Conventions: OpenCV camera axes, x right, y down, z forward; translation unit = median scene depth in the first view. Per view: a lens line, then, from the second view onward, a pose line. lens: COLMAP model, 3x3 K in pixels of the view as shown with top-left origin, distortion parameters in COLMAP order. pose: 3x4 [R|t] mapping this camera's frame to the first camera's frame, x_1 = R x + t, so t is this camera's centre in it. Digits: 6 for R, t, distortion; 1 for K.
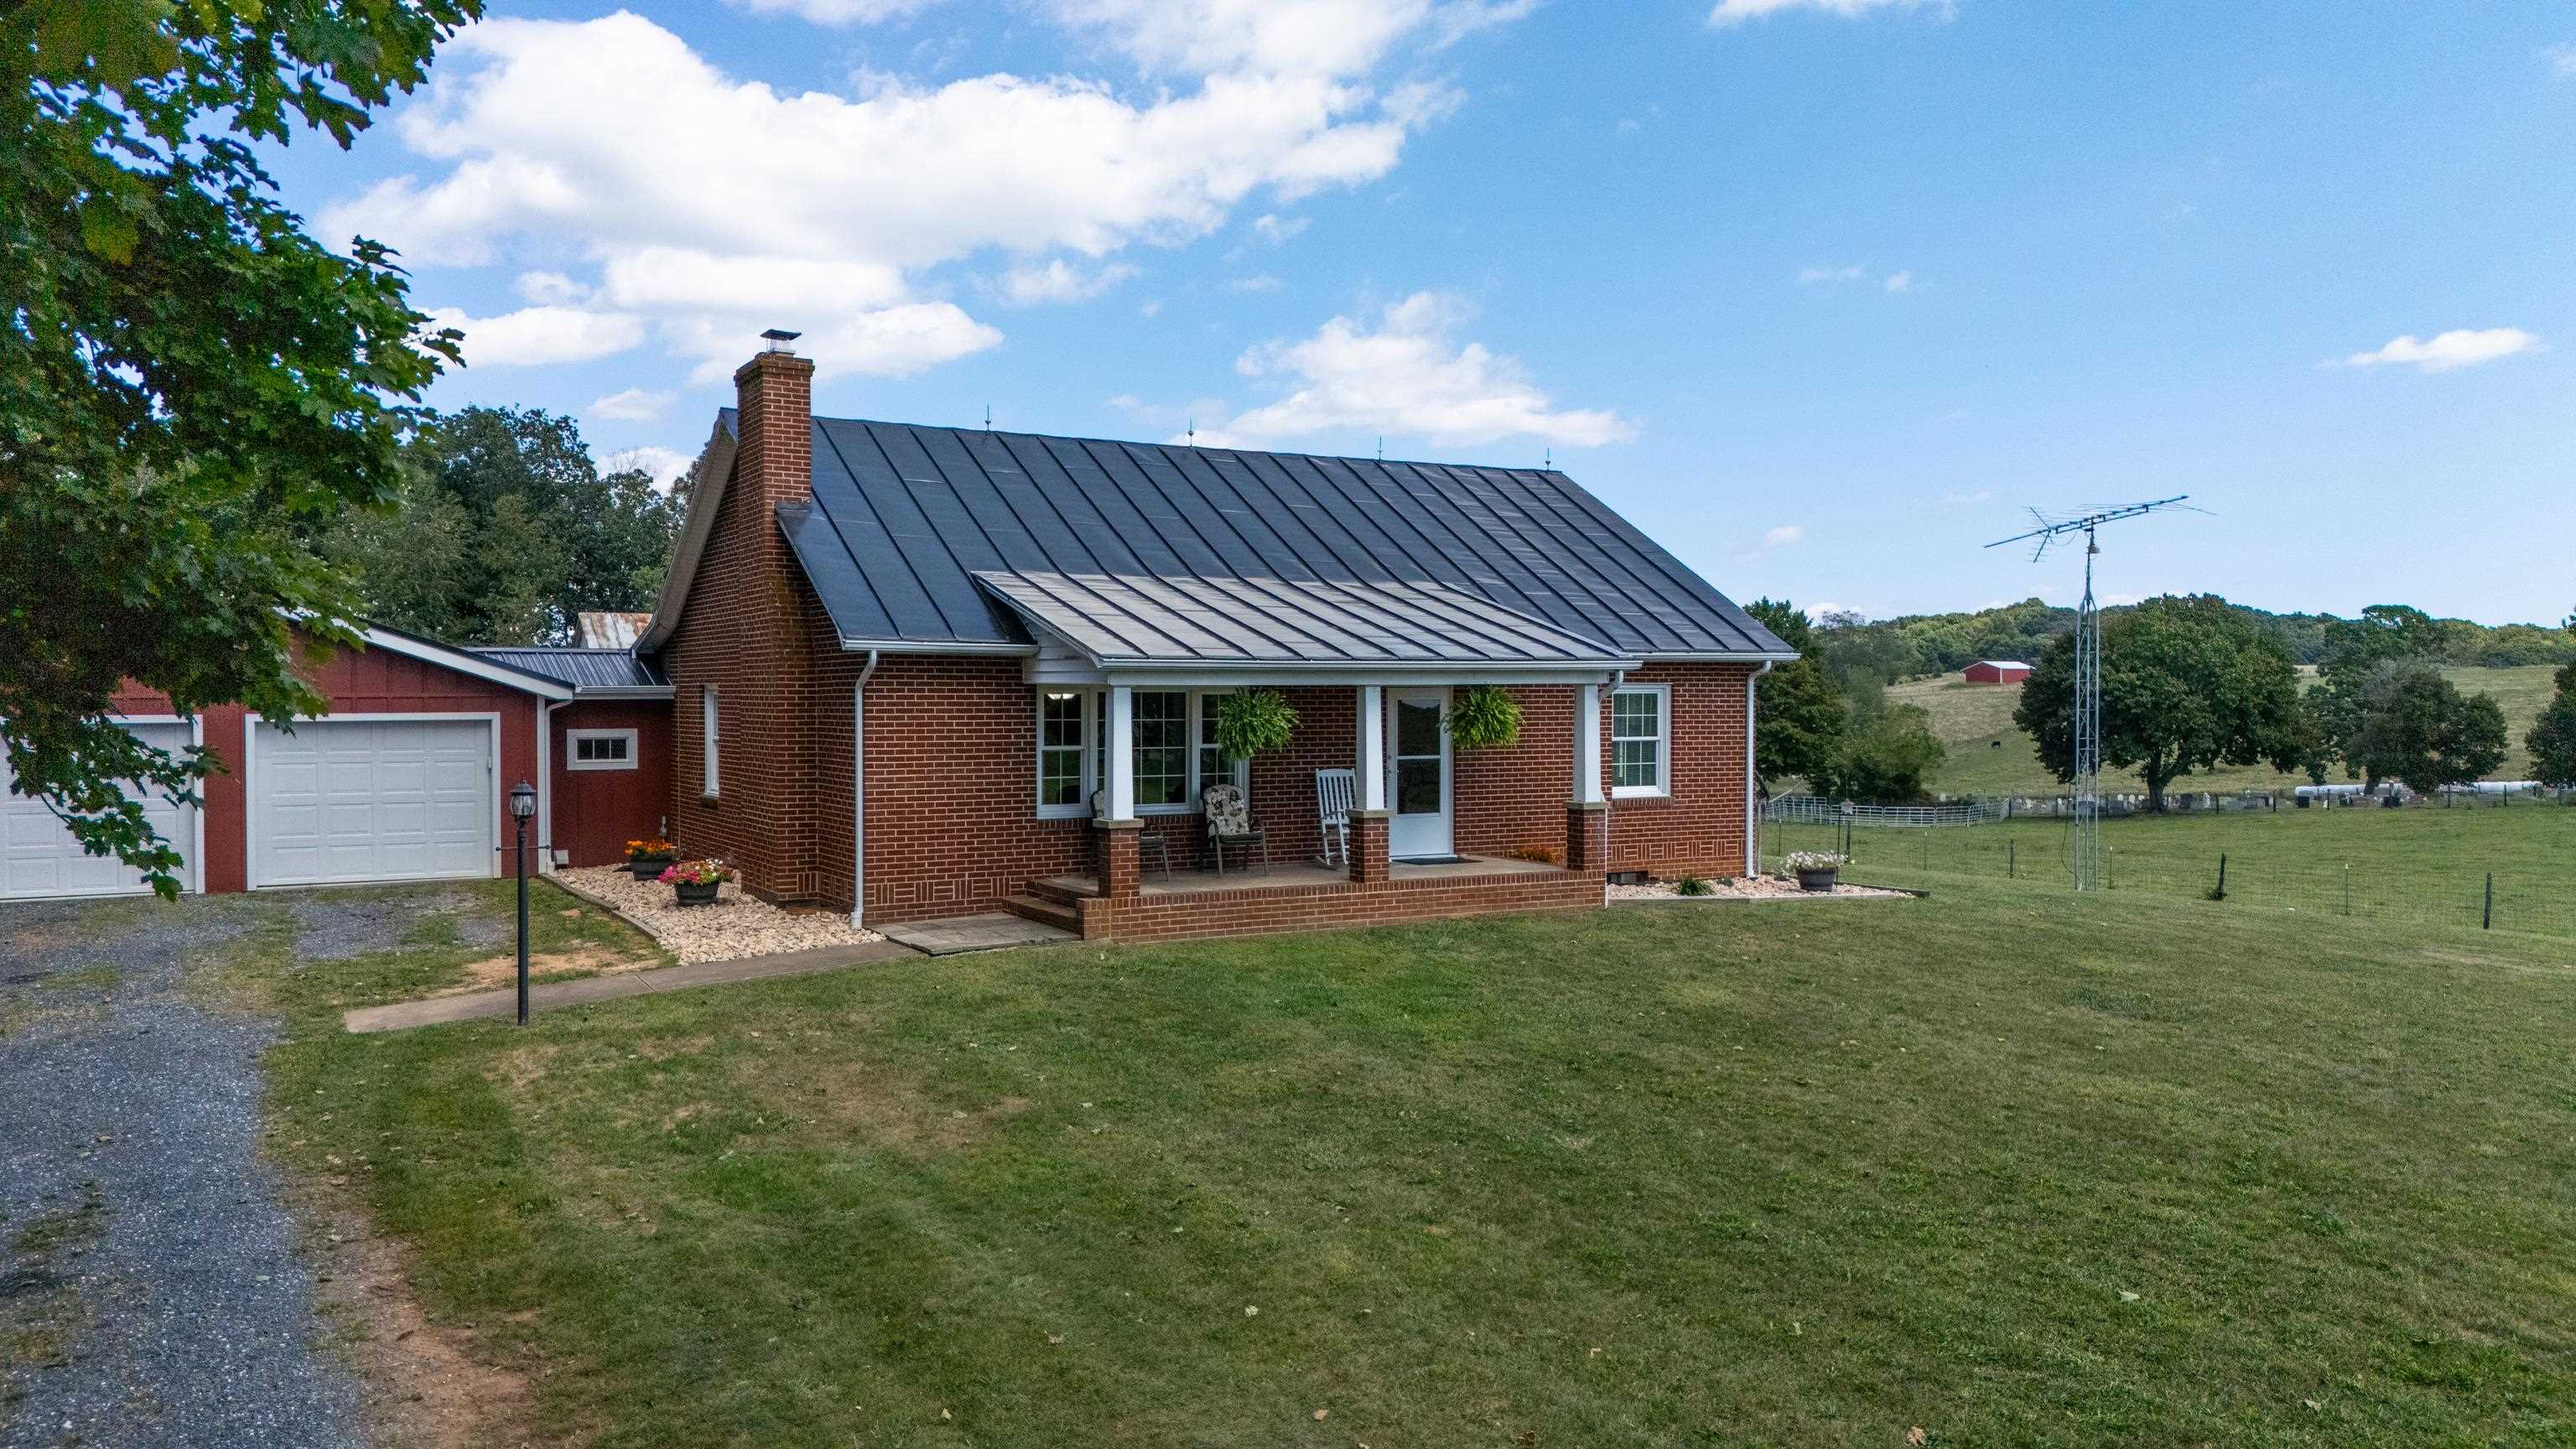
lens RADIAL K [[1890.1, 0, 1288.5], [0, 1890.1, 732.3], [0, 0, 1]] dist [0.080203, -0.080793]
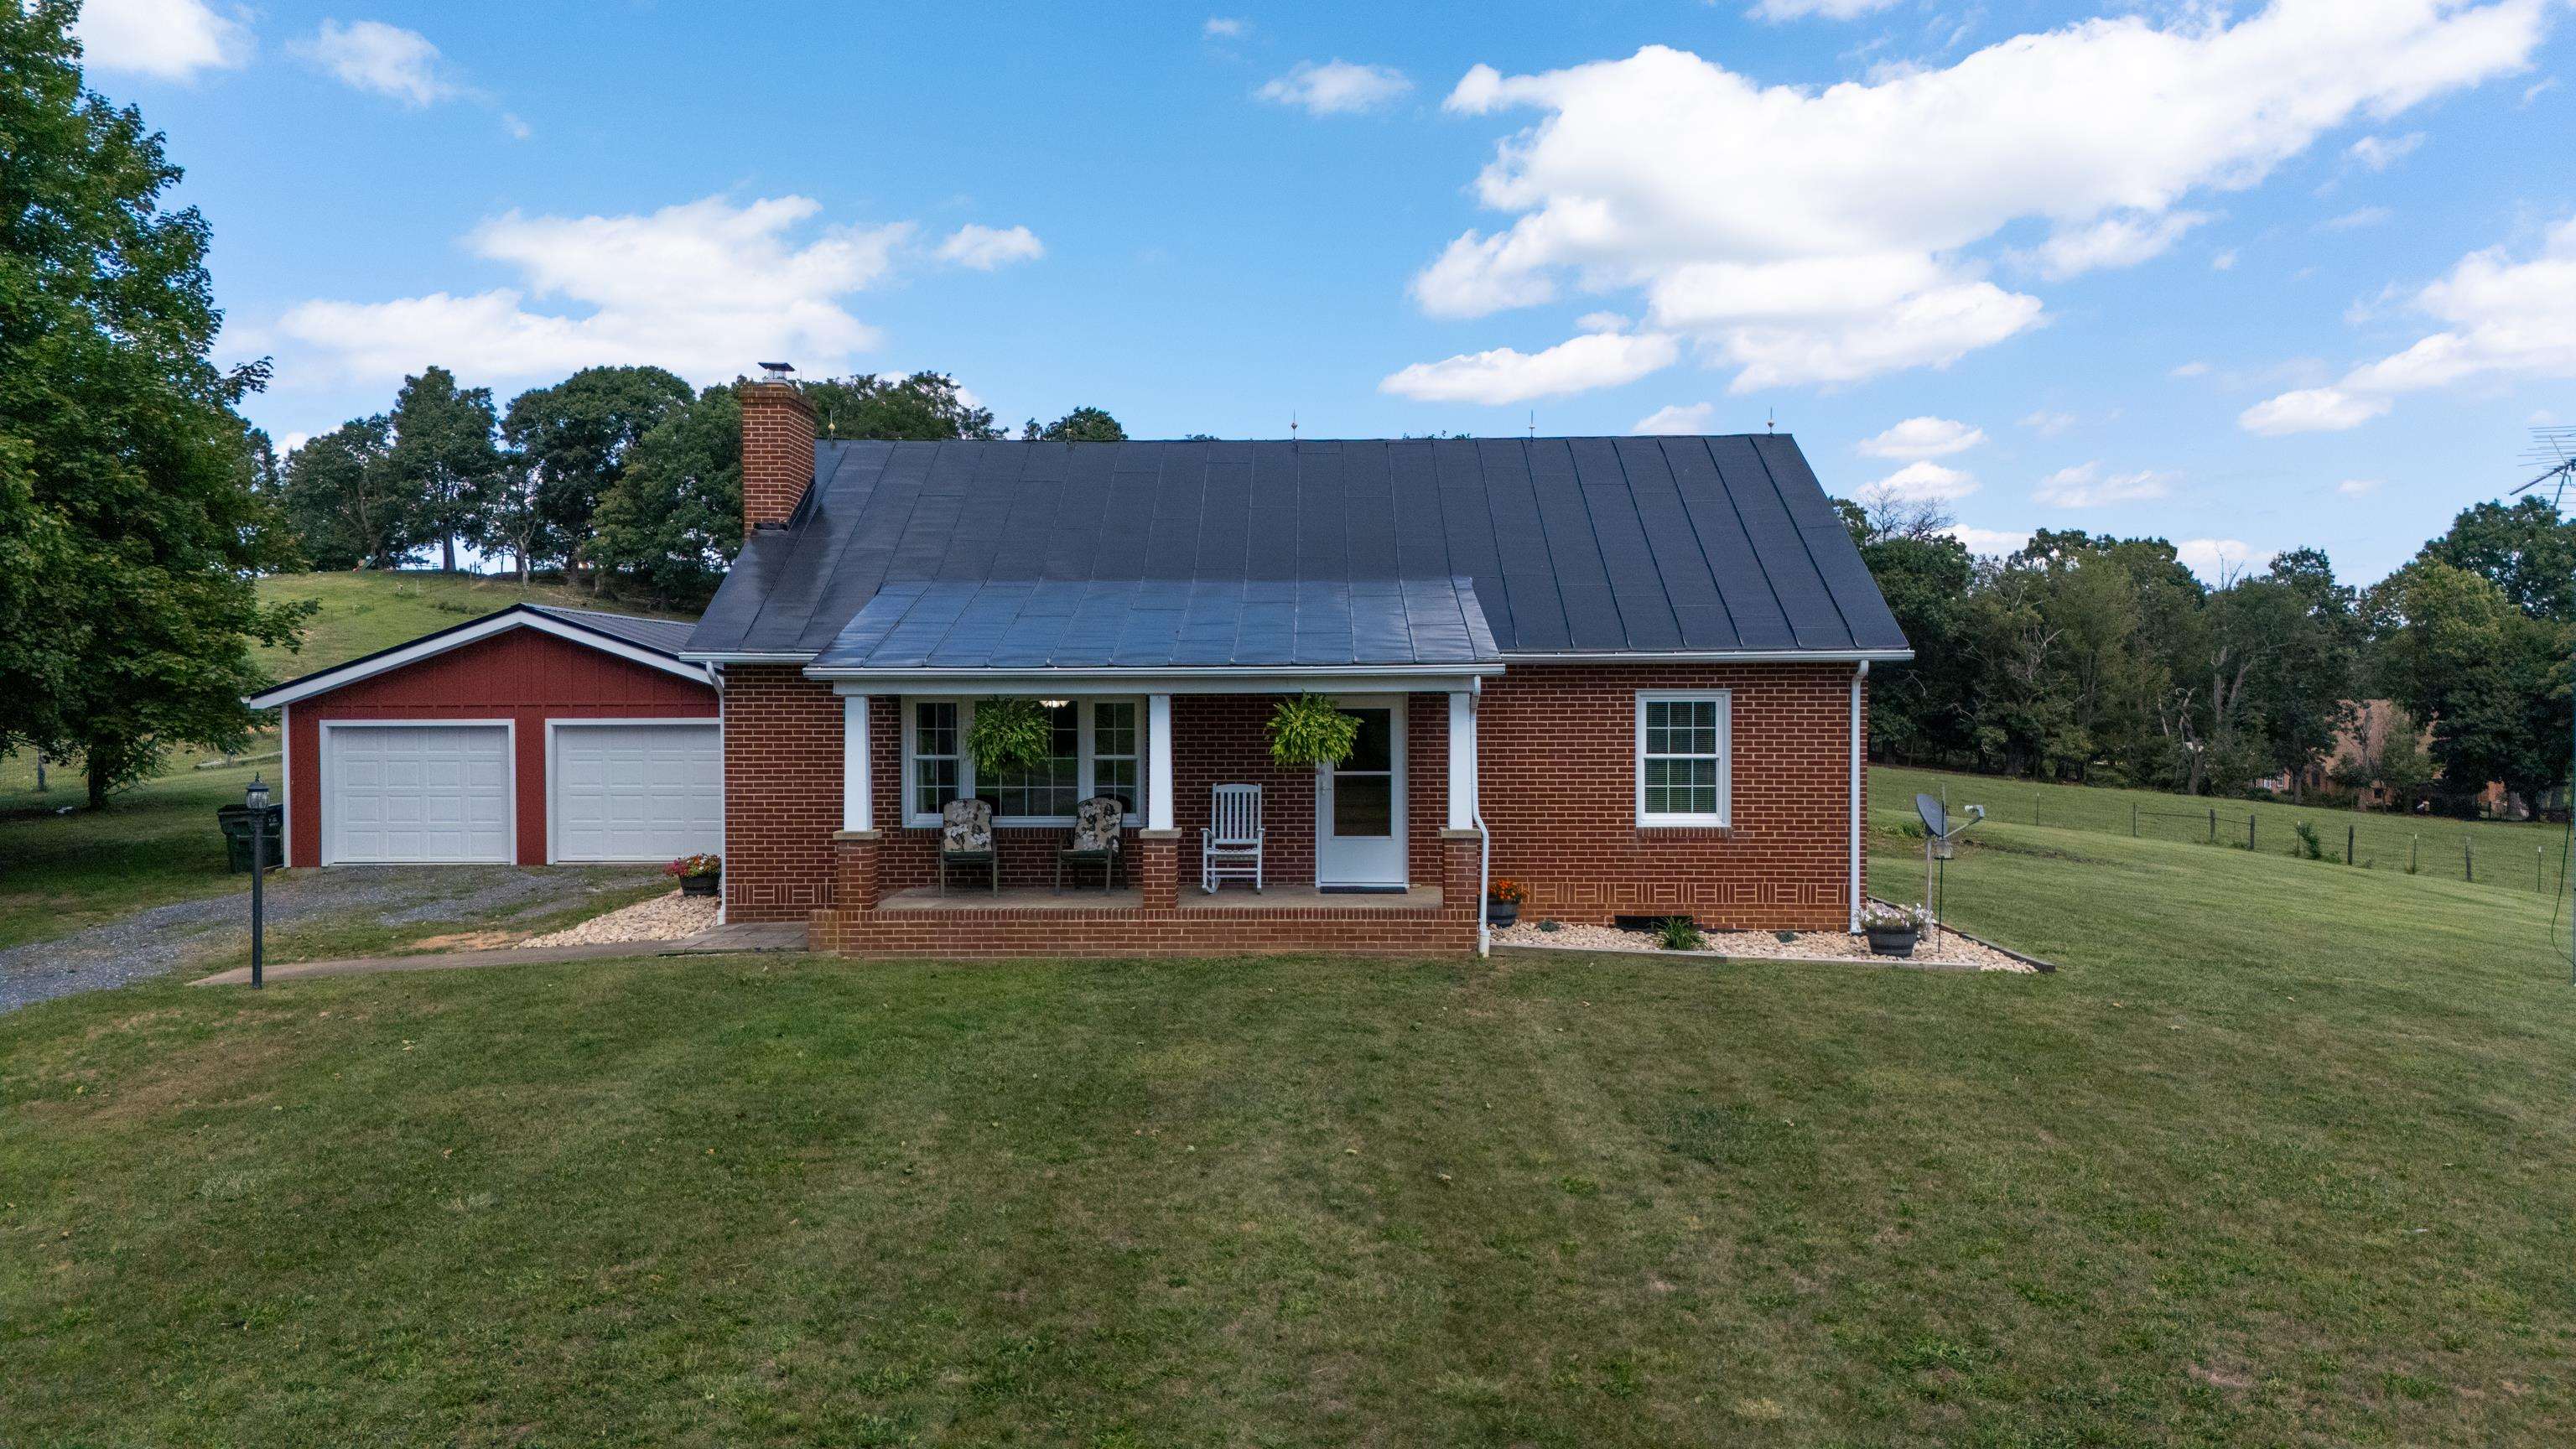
lens RADIAL K [[1891.6, 0, 1287.0], [0, 1891.6, 689.9], [0, 0, 1]] dist [0.123348, -0.176002]
pose [[0.855733, -0.003296, -0.517407, 0.209726], [-0.008767, 0.999744, -0.020869, -0.002964], [0.517343, 0.022395, 0.855485, 0.089875]]
